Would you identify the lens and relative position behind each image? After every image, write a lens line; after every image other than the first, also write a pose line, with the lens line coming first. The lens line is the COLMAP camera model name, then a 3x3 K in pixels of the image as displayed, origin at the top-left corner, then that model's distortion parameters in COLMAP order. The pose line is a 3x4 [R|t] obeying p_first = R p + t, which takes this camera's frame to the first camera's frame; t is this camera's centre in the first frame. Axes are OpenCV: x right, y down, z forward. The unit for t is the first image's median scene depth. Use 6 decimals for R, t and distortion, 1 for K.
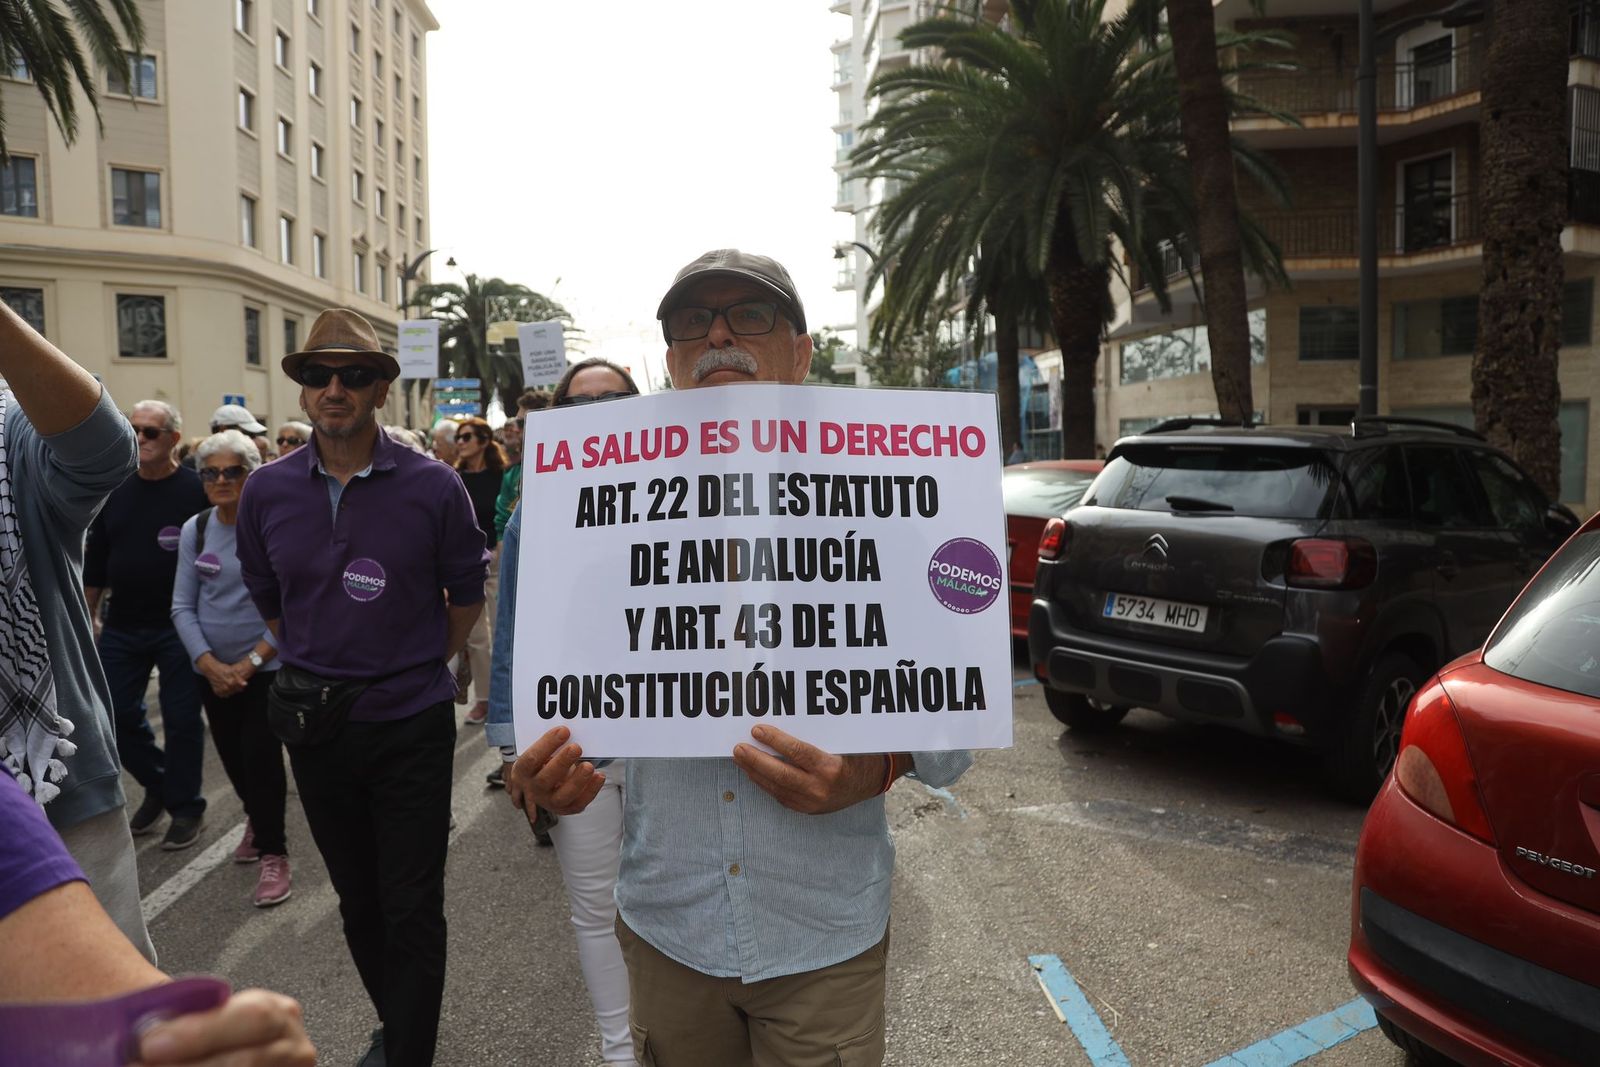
lens RADIAL K [[1065.1, 0, 797.8], [0, 1065.1, 539.9], [0, 0, 1]] dist [-0.121789, 0.062309]
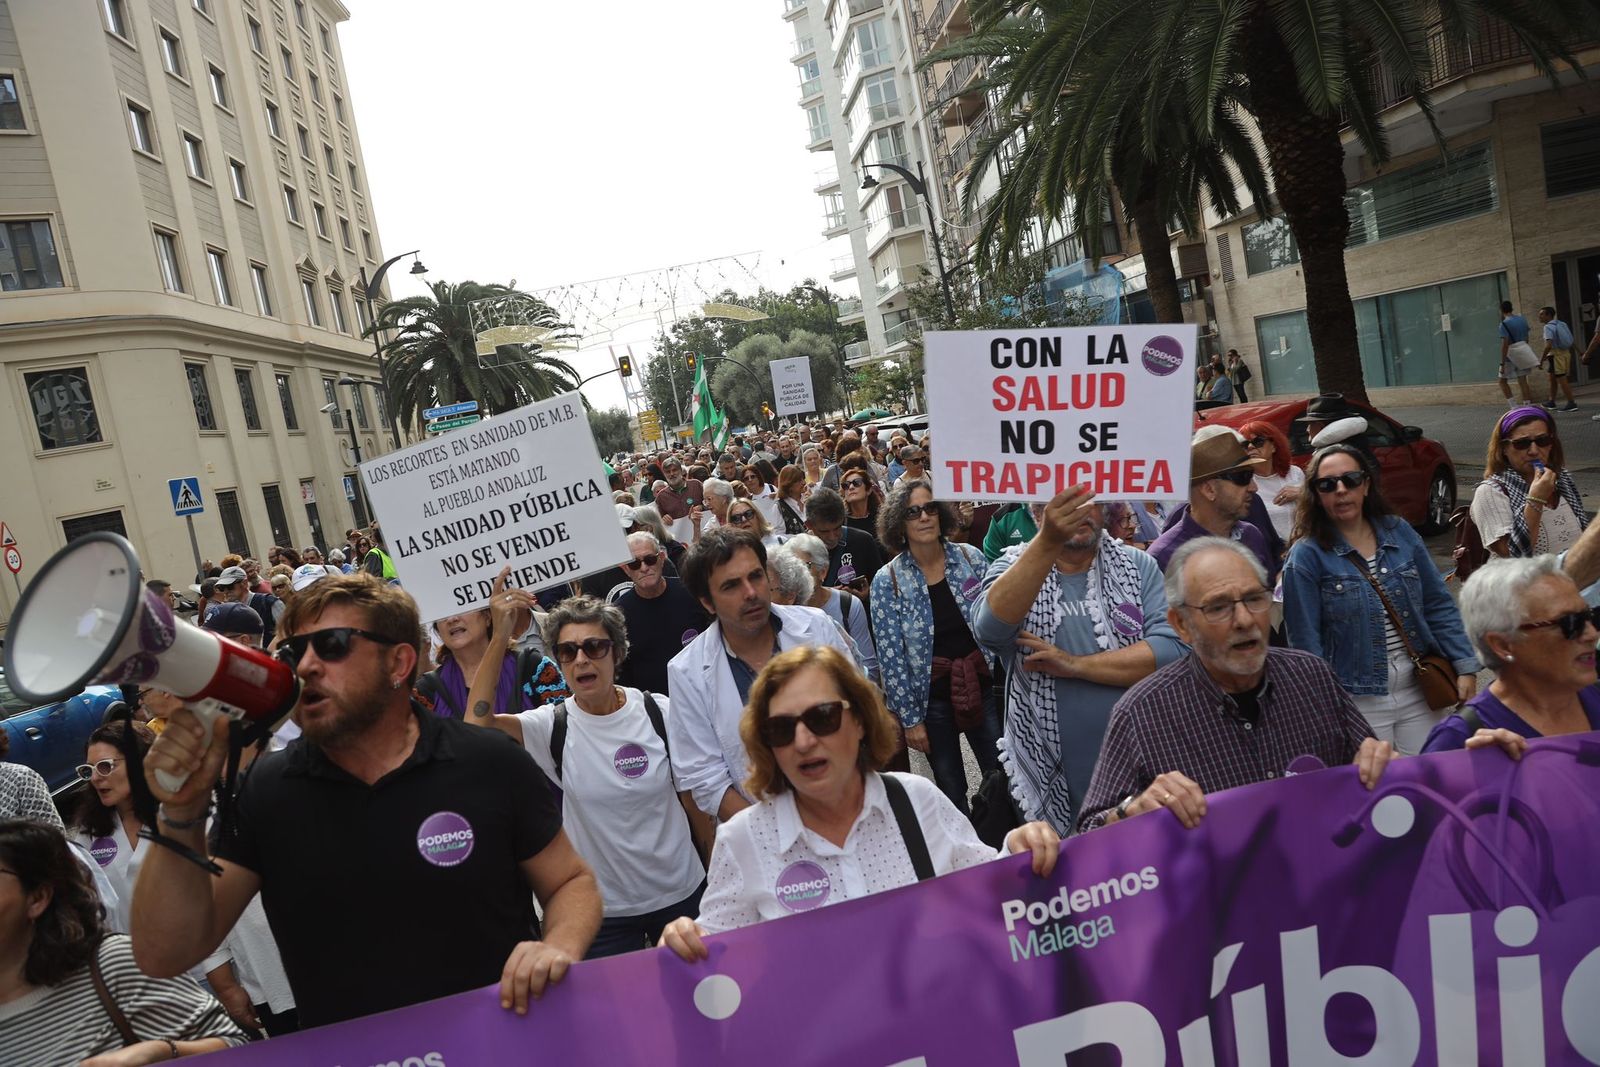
lens RADIAL K [[1076.9, 0, 798.8], [0, 1076.9, 542.8], [0, 0, 1]] dist [-0.127270, 0.072732]
pose [[0.985185, -0.171487, -0.001533, -0.065780], [0.171428, 0.984518, 0.036565, -0.026746], [-0.004761, -0.036287, 0.999330, 0.142331]]
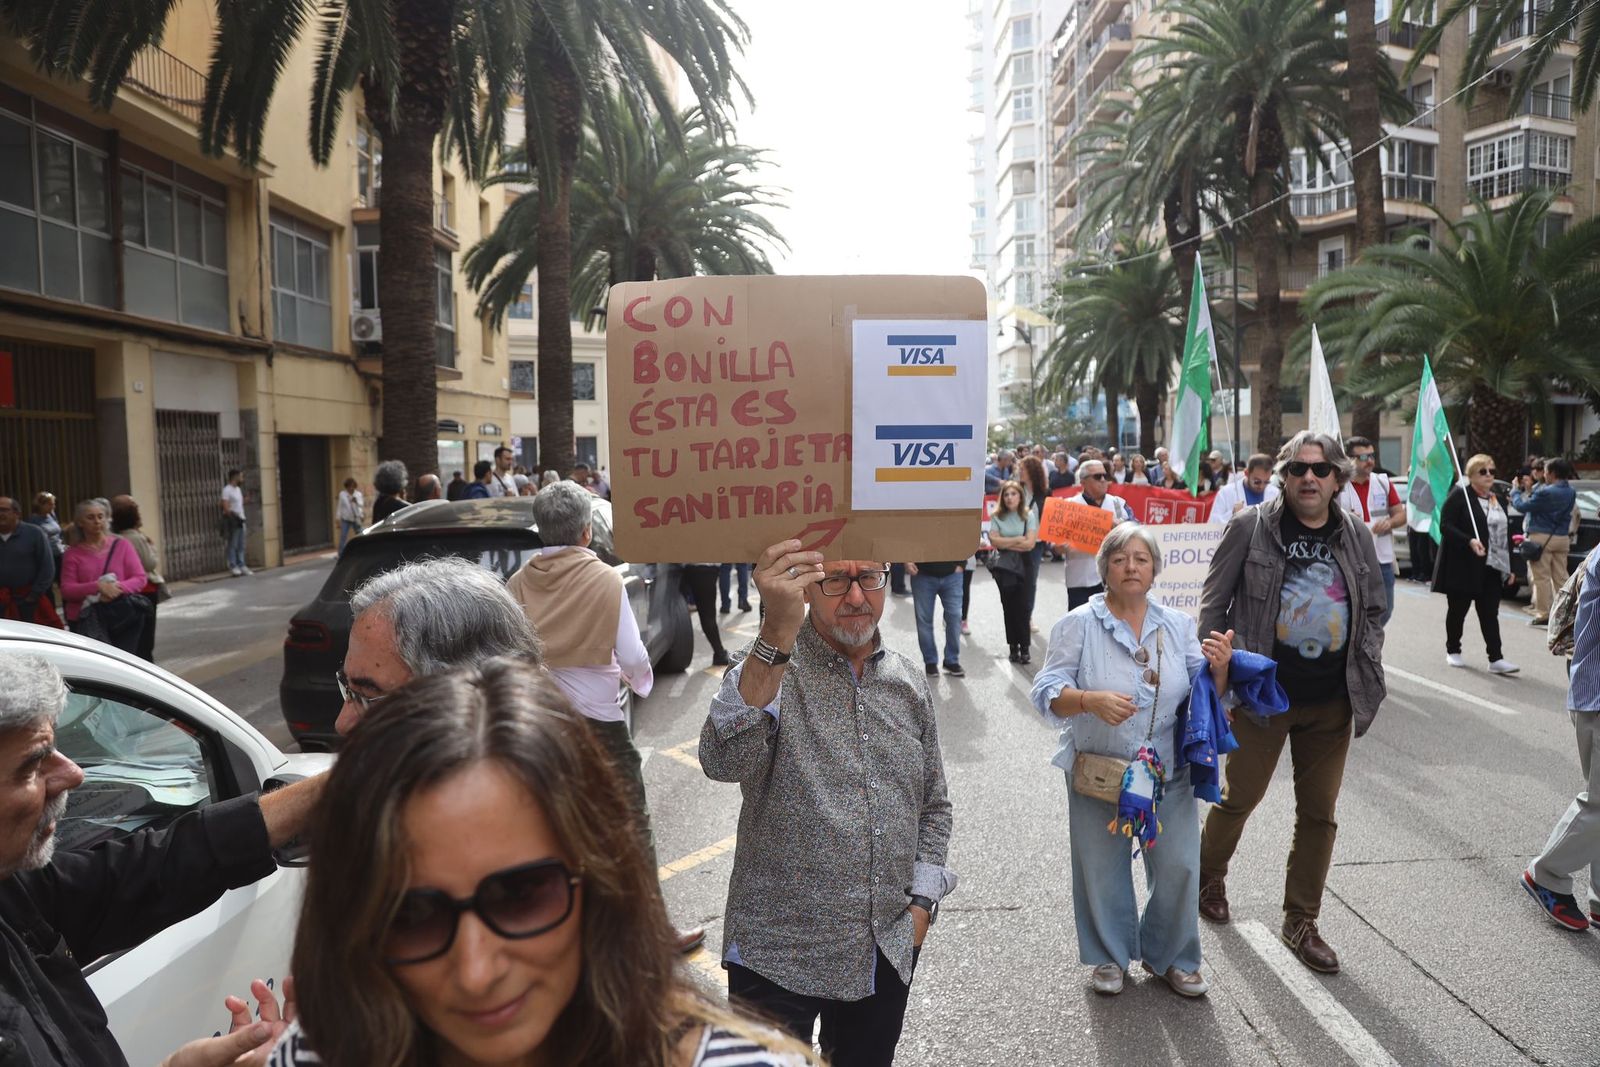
lens RADIAL K [[1070.7, 0, 797.7], [0, 1070.7, 536.2], [0, 0, 1]] dist [-0.125009, 0.067632]
pose [[0.996510, 0.007895, -0.083095, -0.129497], [-0.008474, 0.999942, -0.006623, 0.043050], [0.083038, 0.007304, 0.996520, -0.592634]]
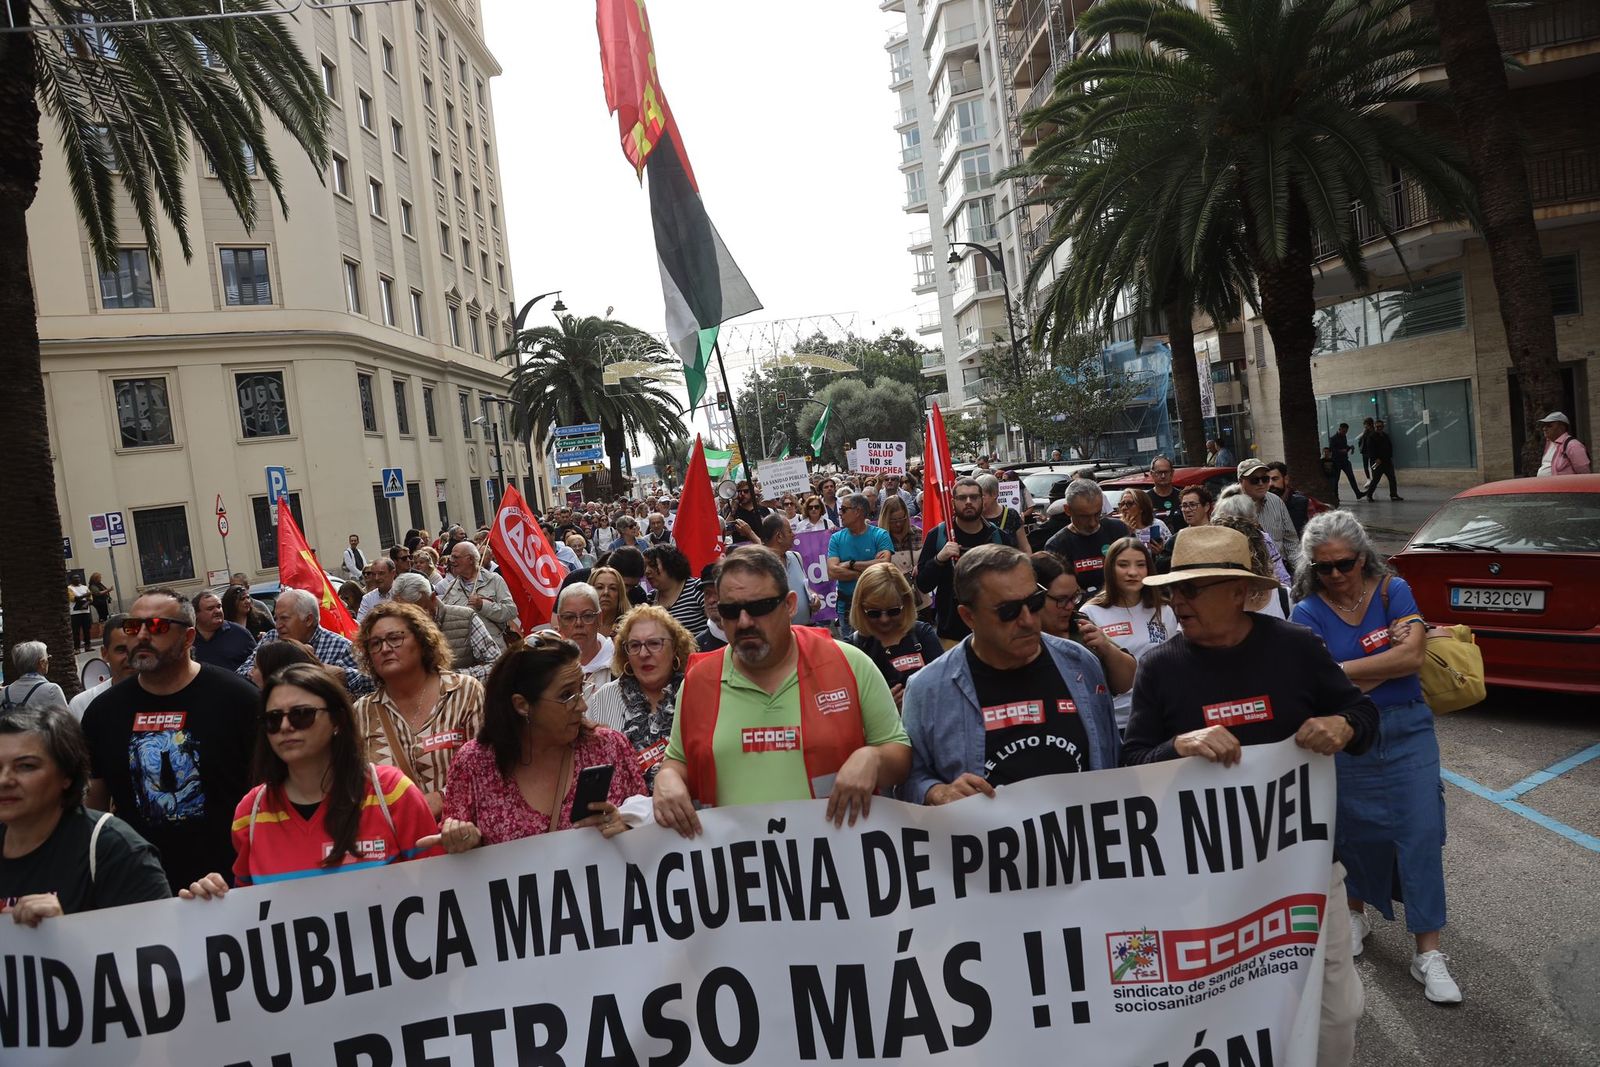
lens RADIAL K [[1072.0, 0, 797.4], [0, 1072.0, 549.4], [0, 0, 1]] dist [-0.135343, 0.077069]
pose [[0.993517, -0.094067, -0.063843, -0.067606], [0.094098, 0.995560, -0.002534, -0.016132], [0.063797, -0.003490, 0.997957, 0.027624]]
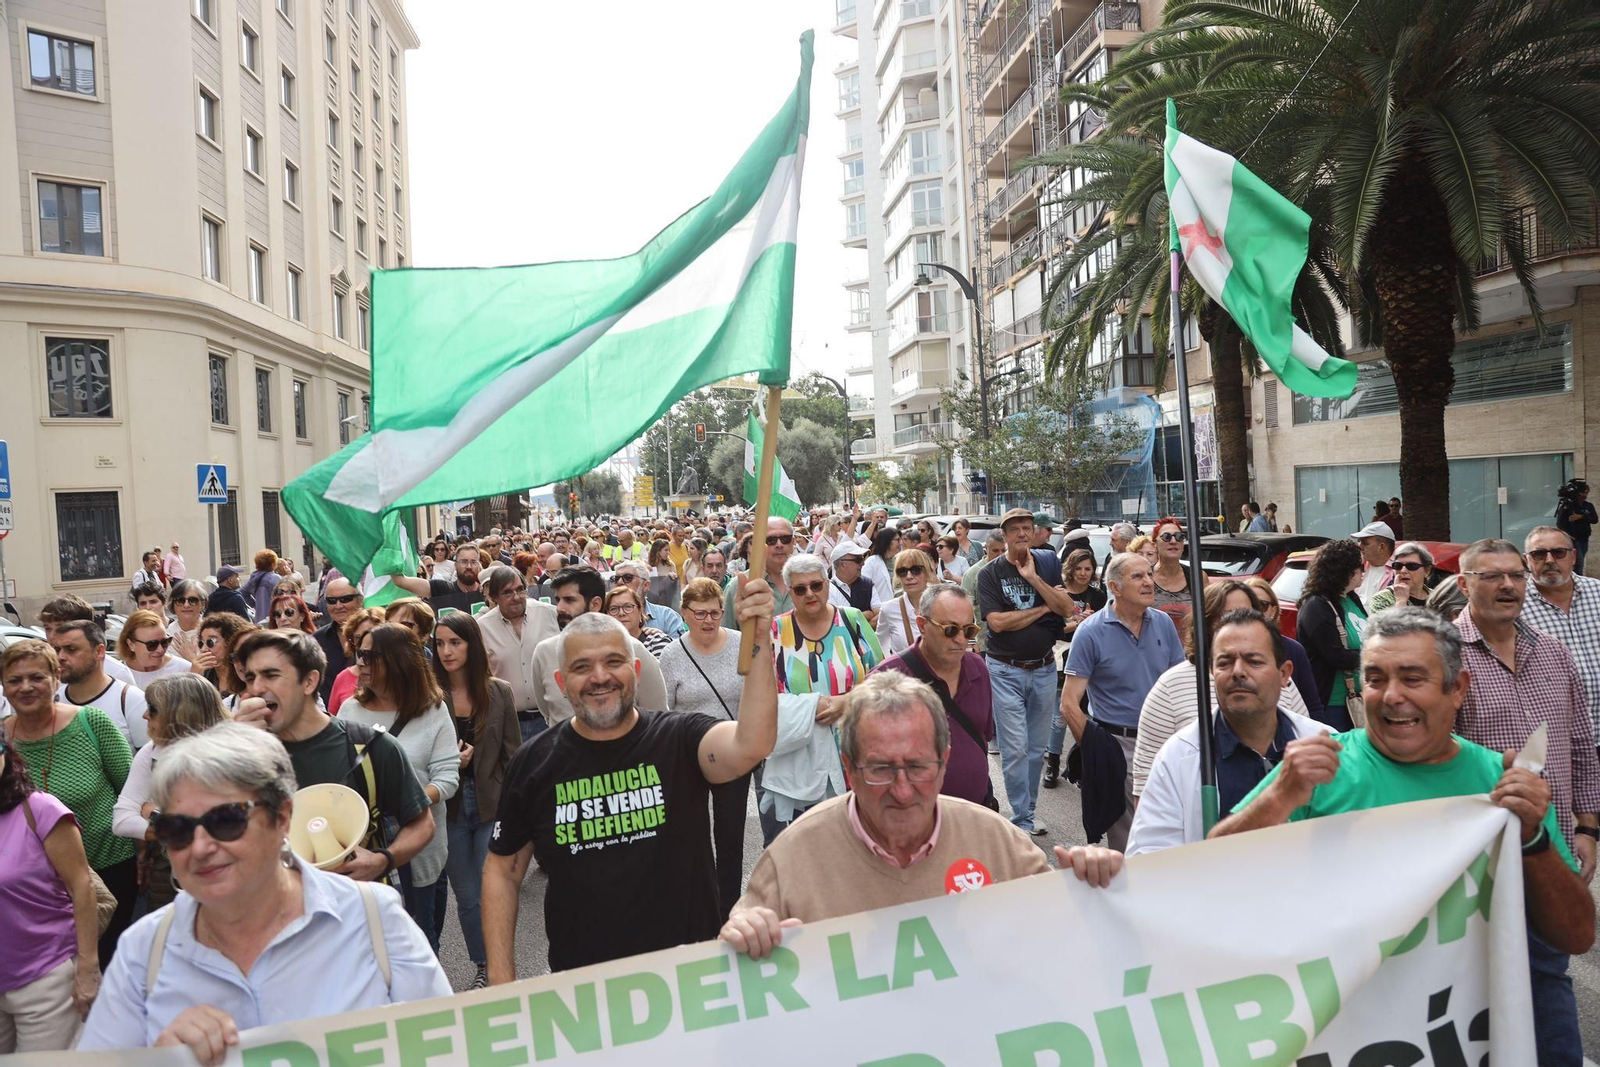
lens RADIAL K [[1073.2, 0, 797.2], [0, 1073.2, 547.5], [0, 0, 1]] dist [-0.119035, 0.064289]
pose [[0.998867, -0.028759, 0.037907, -0.101554], [0.030230, 0.998788, -0.038834, -0.025416], [-0.036744, 0.039936, 0.998526, 0.160036]]
